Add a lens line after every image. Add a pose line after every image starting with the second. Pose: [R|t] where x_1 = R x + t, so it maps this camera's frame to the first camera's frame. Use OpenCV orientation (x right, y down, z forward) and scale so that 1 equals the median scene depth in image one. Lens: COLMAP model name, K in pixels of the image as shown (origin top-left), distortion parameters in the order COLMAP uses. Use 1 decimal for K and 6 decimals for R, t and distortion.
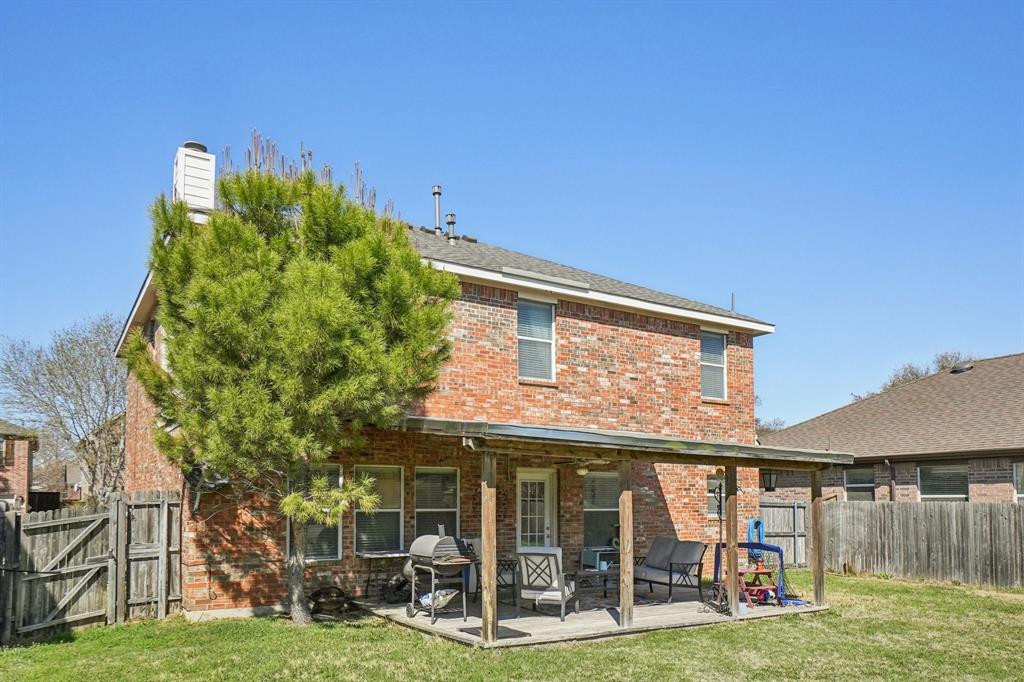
lens RADIAL K [[757.1, 0, 510.4], [0, 757.1, 357.5], [0, 0, 1]] dist [0.020967, -0.000529]
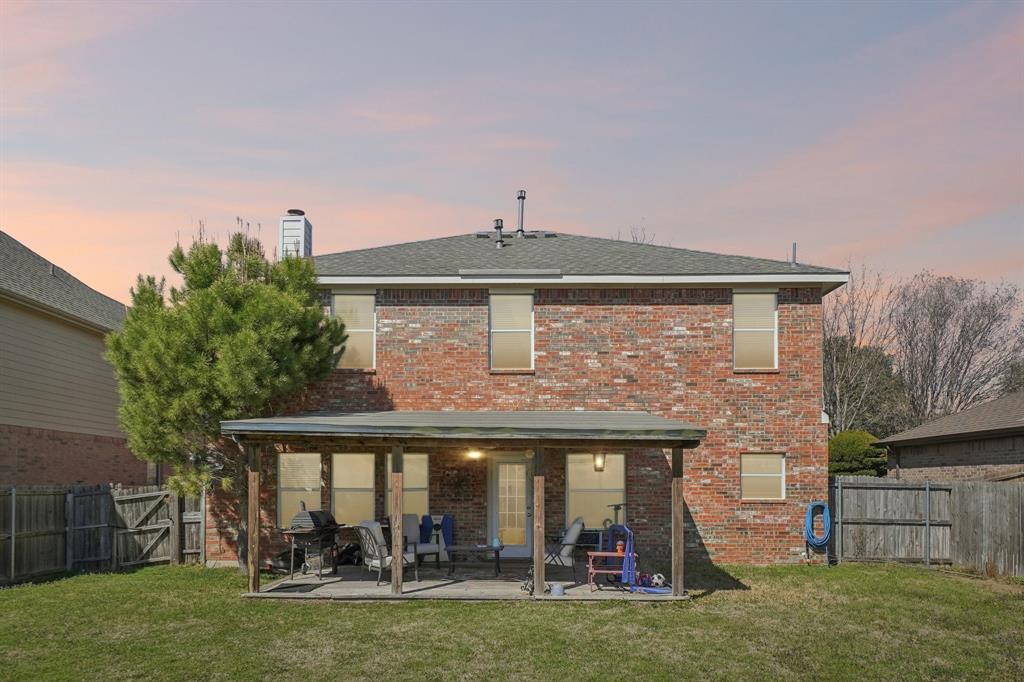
lens RADIAL K [[697.9, 0, 401.7], [0, 697.9, 377.4], [0, 0, 1]] dist [0.031562, -0.003234]
pose [[0.829826, -0.084658, -0.551563, 0.439435], [0.106090, 0.994332, 0.006995, 0.018269], [0.547844, -0.064320, 0.834104, 0.096114]]
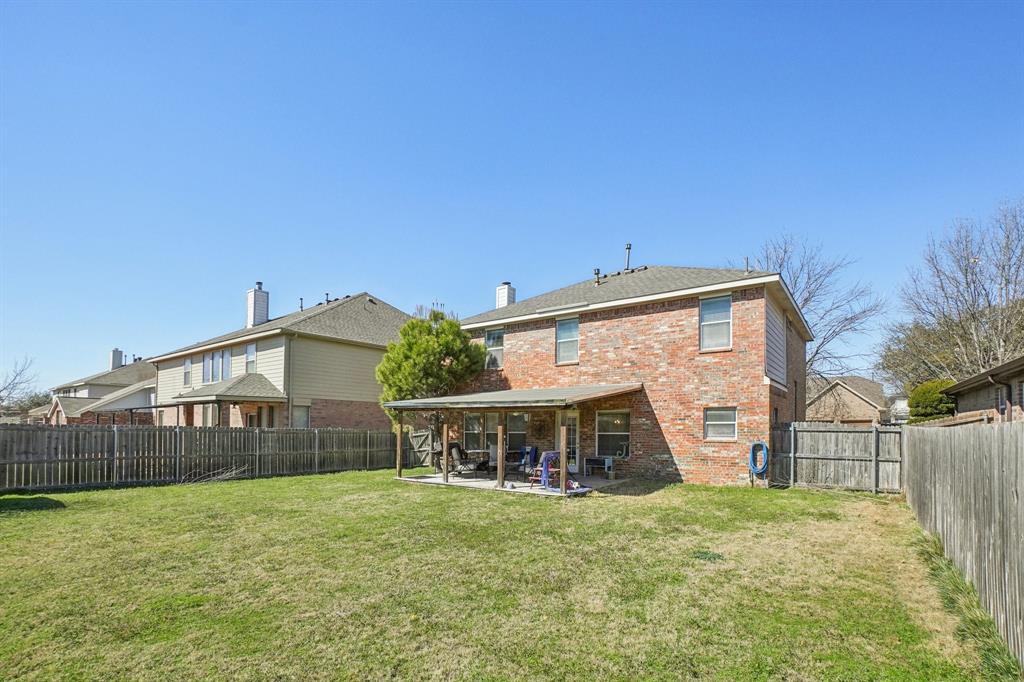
lens RADIAL K [[453.6, 0, 505.1], [0, 453.6, 328.1], [0, 0, 1]] dist [-0.002544, -0.000983]
pose [[0.378992, -0.197922, -0.903987, 0.977756], [0.178391, 0.974164, -0.138497, 0.073396], [0.908043, -0.108774, 0.404508, 0.417016]]
